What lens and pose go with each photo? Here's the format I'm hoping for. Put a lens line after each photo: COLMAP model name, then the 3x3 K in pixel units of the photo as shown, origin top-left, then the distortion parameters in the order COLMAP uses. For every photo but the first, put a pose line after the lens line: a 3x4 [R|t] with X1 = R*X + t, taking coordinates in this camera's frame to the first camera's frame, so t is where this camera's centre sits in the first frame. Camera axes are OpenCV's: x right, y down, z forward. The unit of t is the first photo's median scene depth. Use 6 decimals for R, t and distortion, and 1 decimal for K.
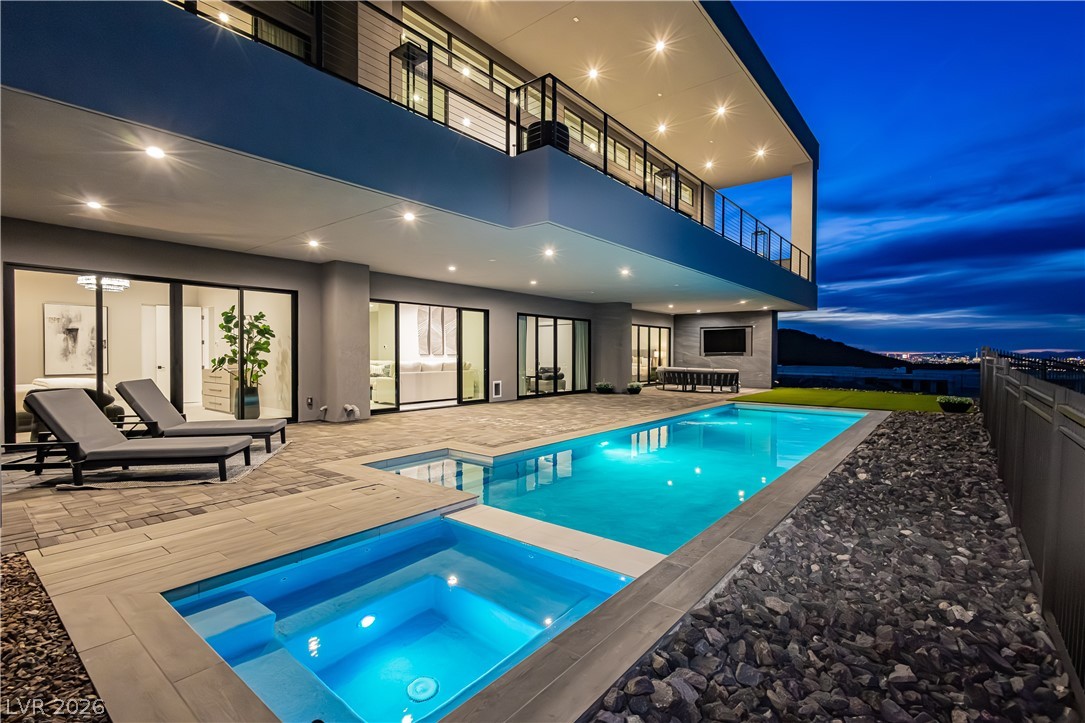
lens RADIAL K [[502.9, 0, 547.6], [0, 502.9, 360.4], [0, 0, 1]] dist [0.011236, -0.000103]
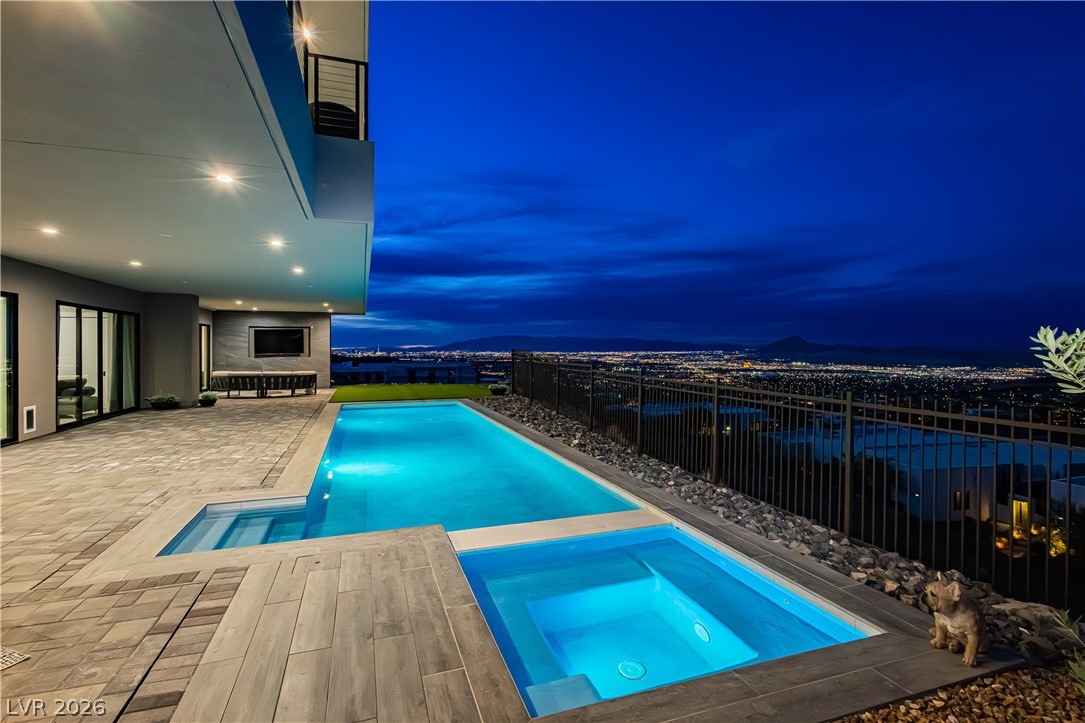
lens RADIAL K [[502.9, 0, 528.1], [0, 502.9, 352.7], [0, 0, 1]] dist [0.011236, -0.000103]
pose [[0.547186, -0.012207, 0.836922, -0.231176], [0.018145, 0.999832, 0.002719, -0.013476], [-0.836814, 0.013698, 0.547316, 0.098732]]
